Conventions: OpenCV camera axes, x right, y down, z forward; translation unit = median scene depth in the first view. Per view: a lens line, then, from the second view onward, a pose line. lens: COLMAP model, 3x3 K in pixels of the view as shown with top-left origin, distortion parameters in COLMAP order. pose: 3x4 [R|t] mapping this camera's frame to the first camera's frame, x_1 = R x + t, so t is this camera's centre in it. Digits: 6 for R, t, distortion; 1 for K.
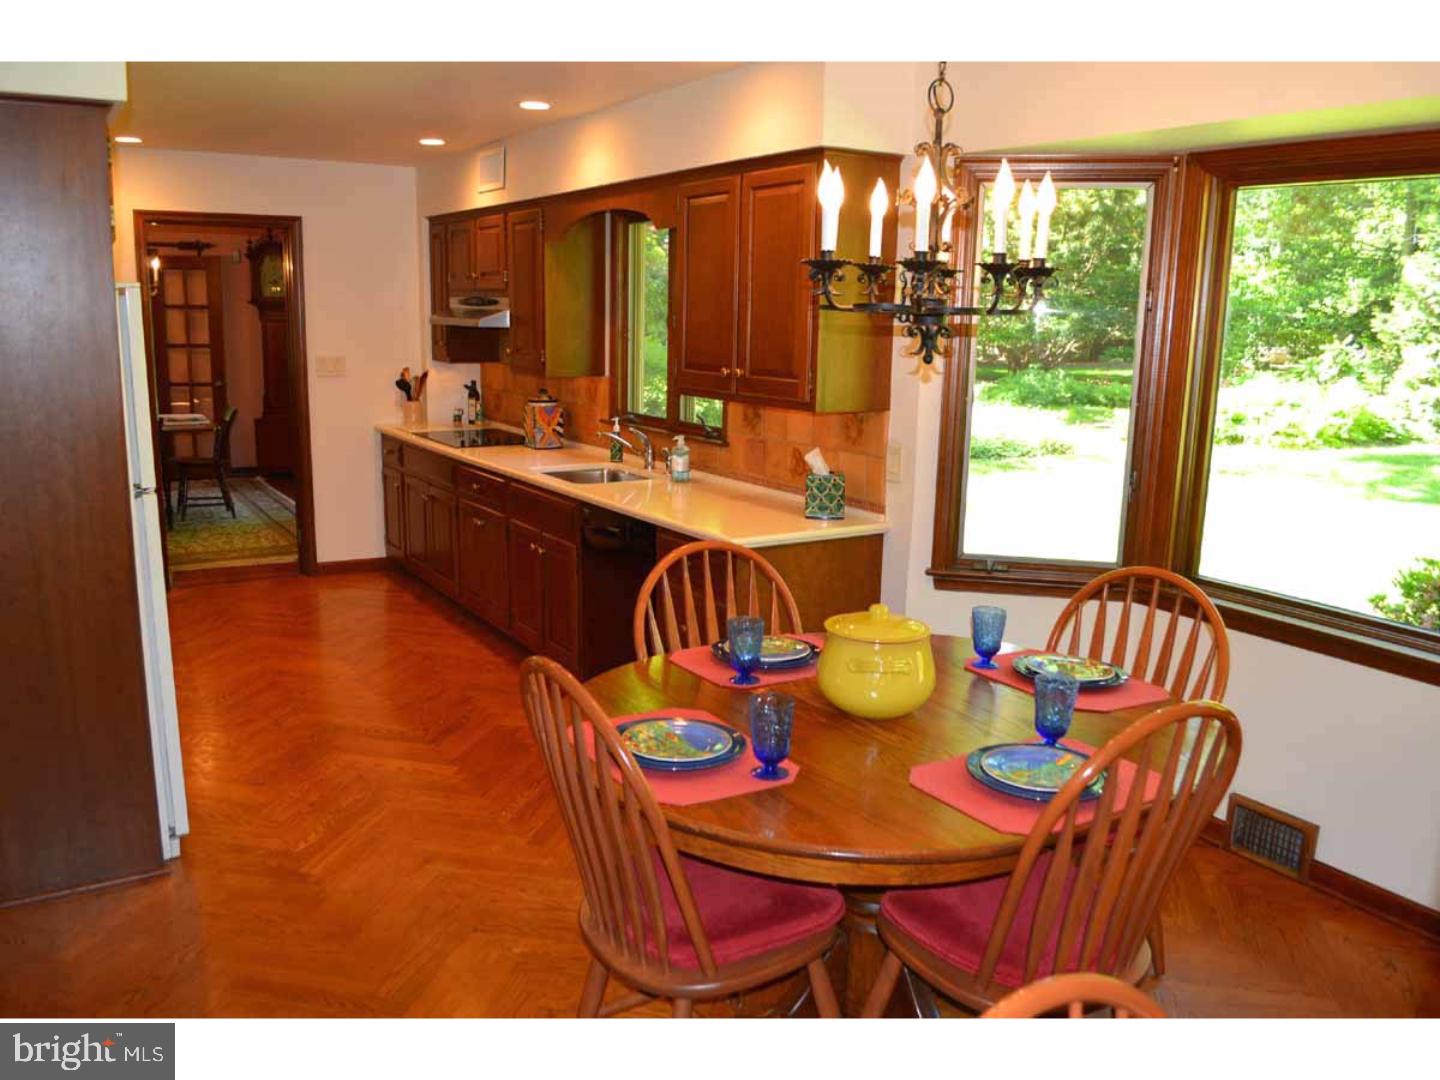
lens RADIAL K [[1154.3, 0, 720.0], [0, 1154.3, 540.0], [0, 0, 1]] dist [-0.047637, 0.001188]
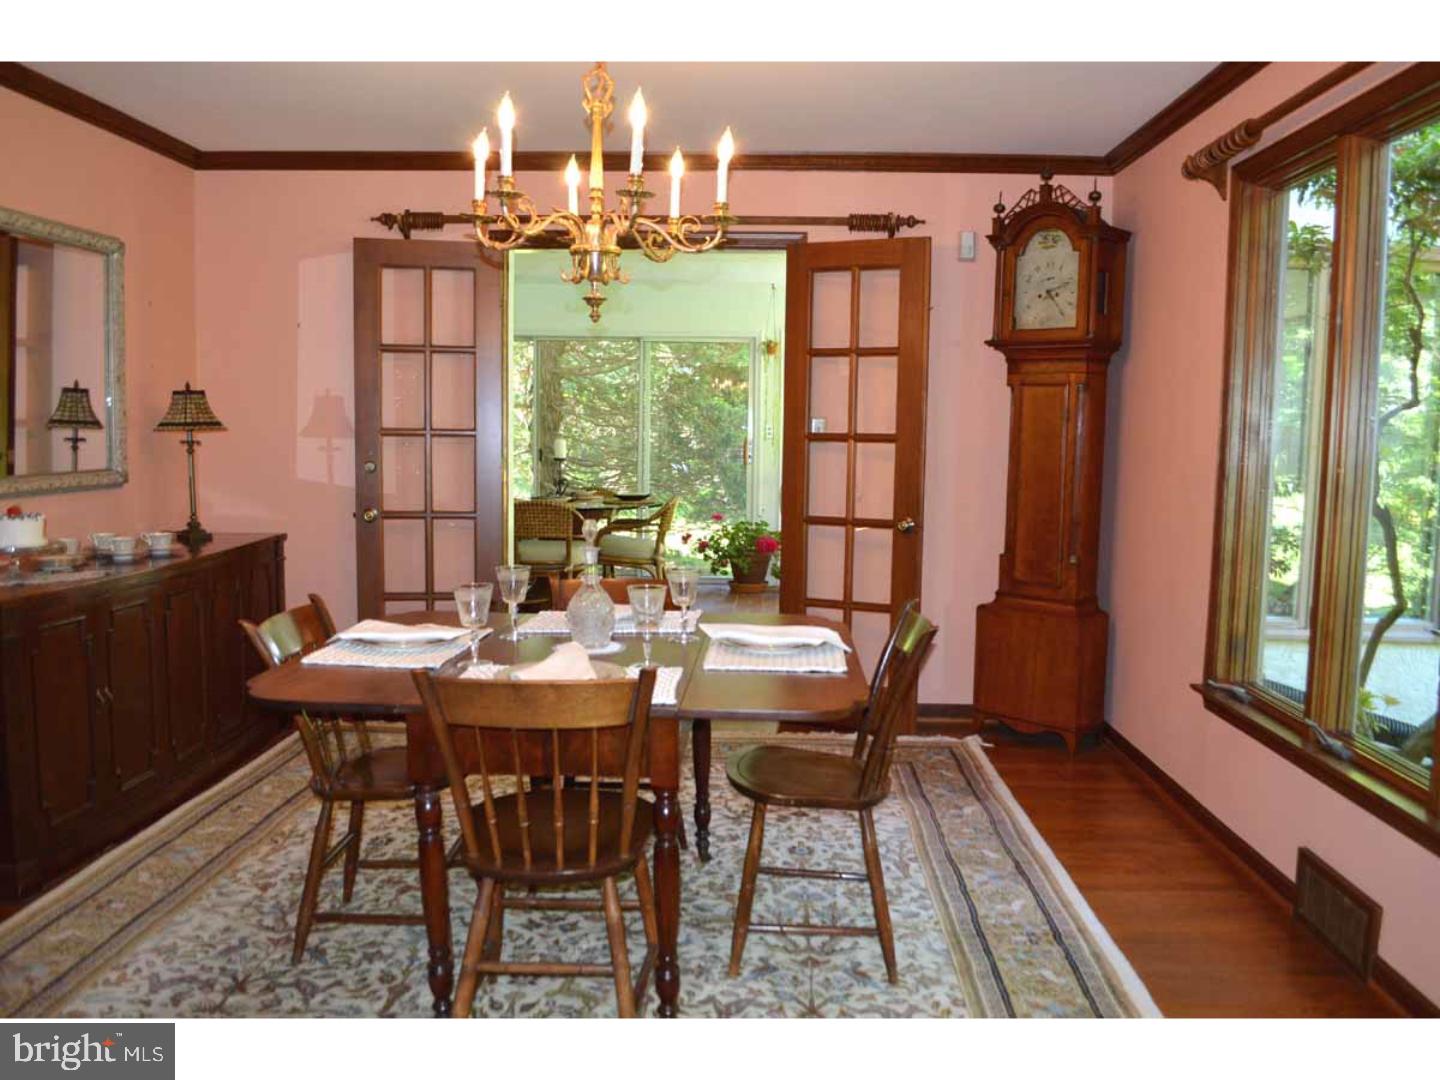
lens RADIAL K [[1154.3, 0, 720.0], [0, 1154.3, 540.0], [0, 0, 1]] dist [-0.047637, 0.001188]
pose [[0.828502, 0.045168, -0.558162, -0.248773], [-0.104324, 0.991742, -0.074598, -0.089731], [0.550183, 0.120035, 0.826372, 0.590468]]
